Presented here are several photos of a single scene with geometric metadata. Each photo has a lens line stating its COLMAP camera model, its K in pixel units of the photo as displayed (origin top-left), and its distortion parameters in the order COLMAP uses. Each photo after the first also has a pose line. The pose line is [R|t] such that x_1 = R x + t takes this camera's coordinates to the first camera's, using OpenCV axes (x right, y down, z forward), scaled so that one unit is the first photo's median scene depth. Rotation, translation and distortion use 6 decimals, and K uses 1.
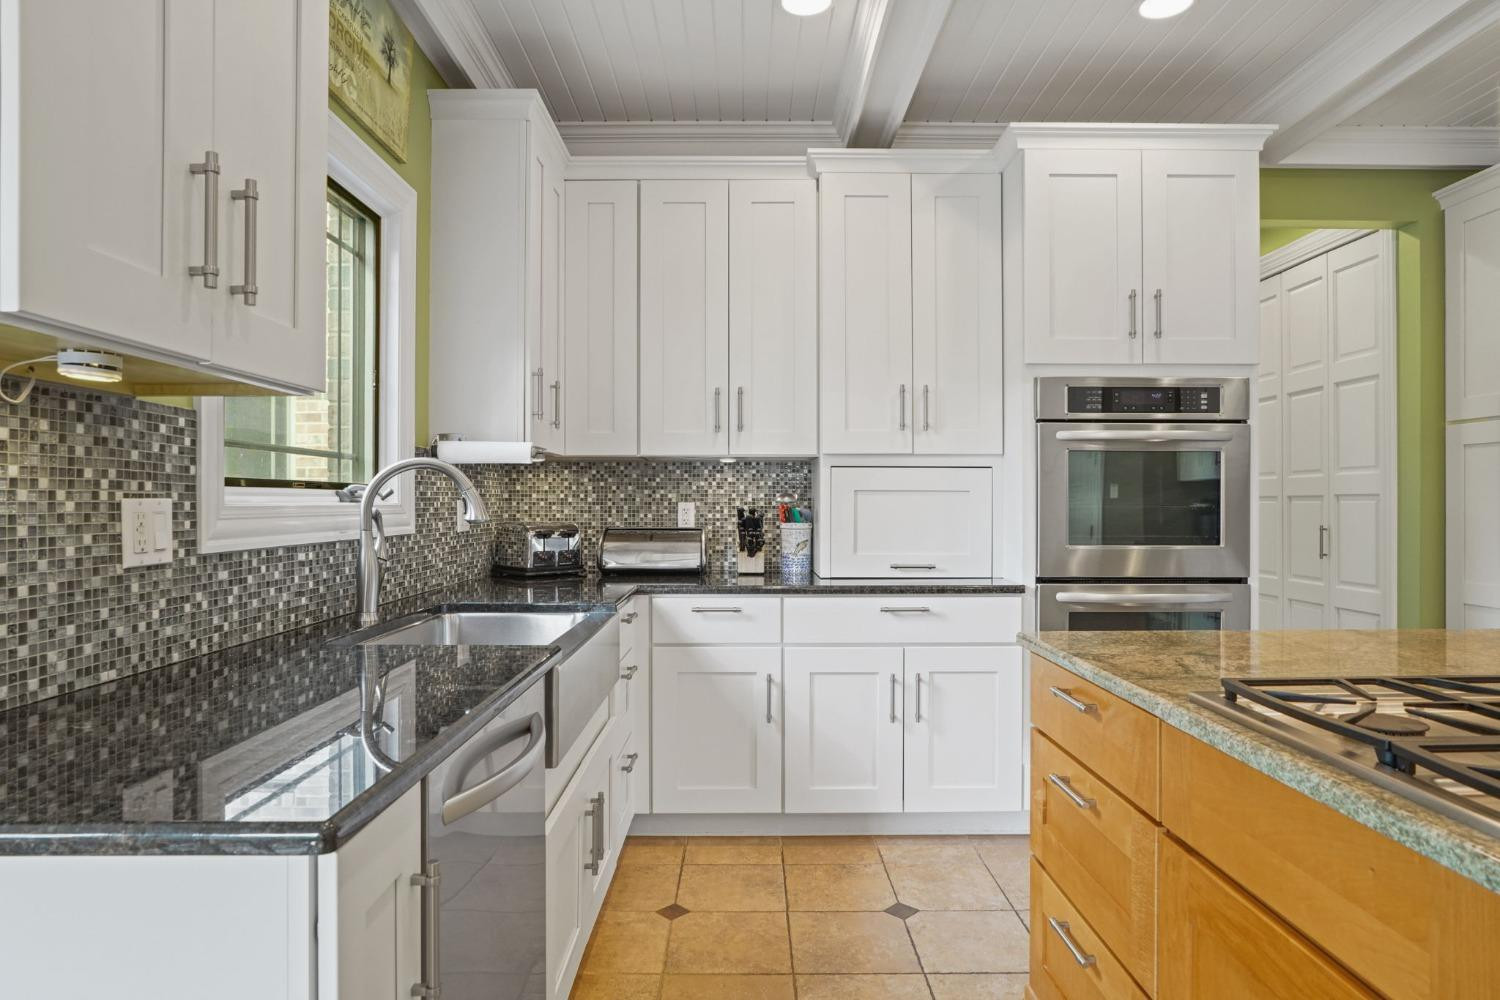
lens RADIAL K [[867.3, 0, 743.8], [0, 867.3, 495.9], [0, 0, 1]] dist [-0.034042, 0.016235]
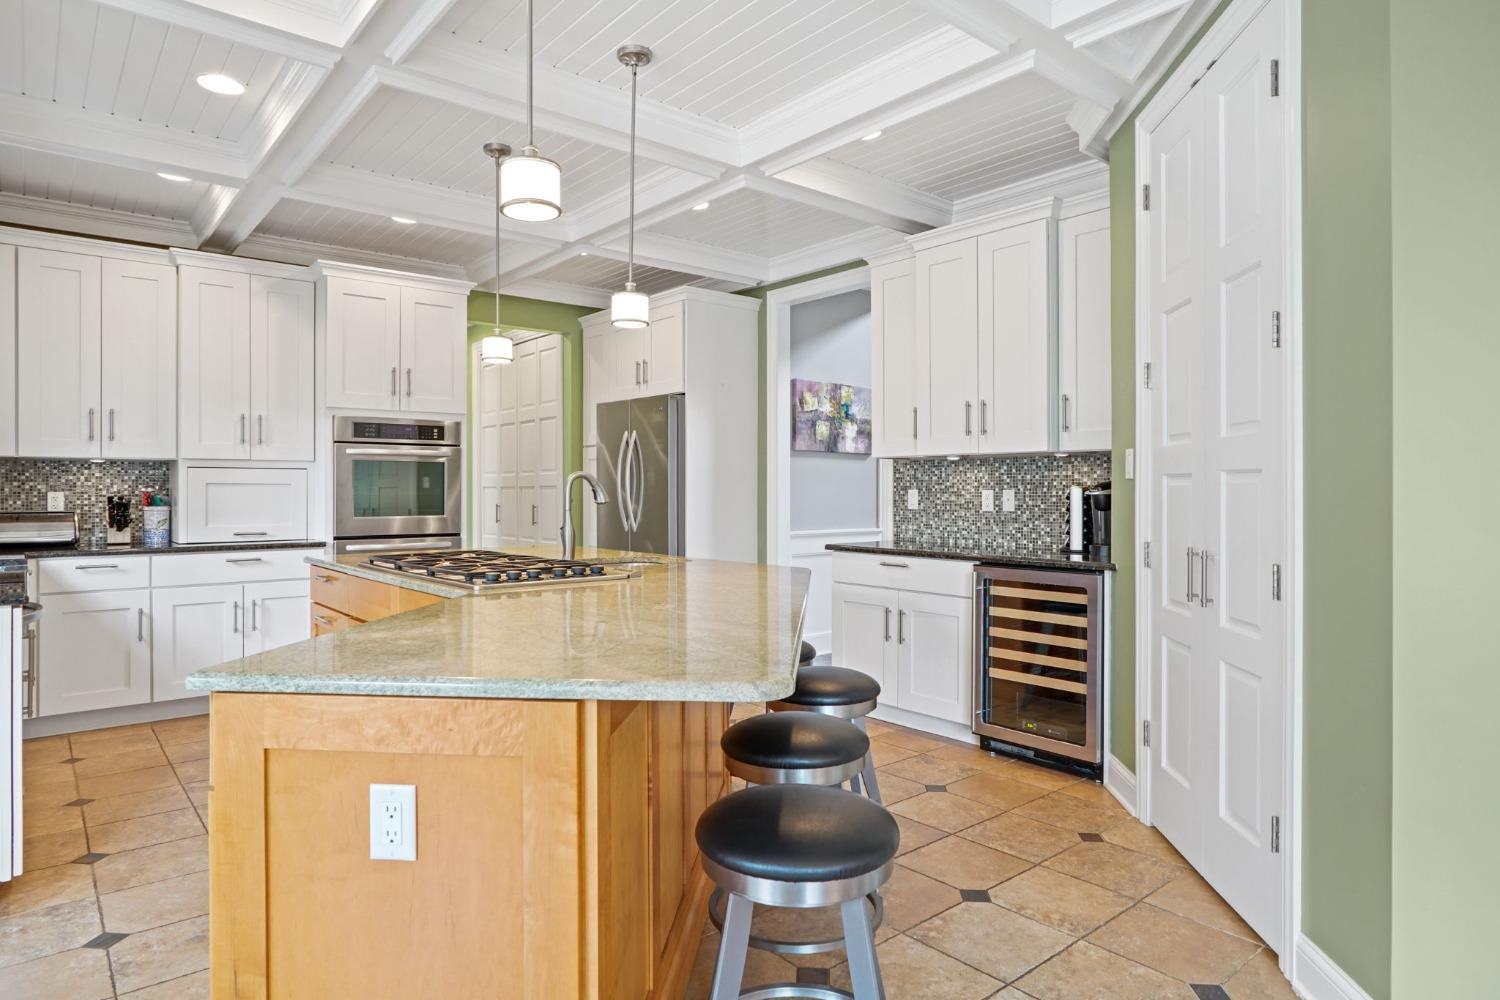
lens RADIAL K [[867.3, 0, 749.0], [0, 867.3, 487.3], [0, 0, 1]] dist [-0.034042, 0.016235]
pose [[0.761146, -0.000277, 0.648581, -0.115272], [-0.002459, 0.999991, 0.003312, -0.006909], [-0.648576, -0.004116, 0.761138, -0.709581]]
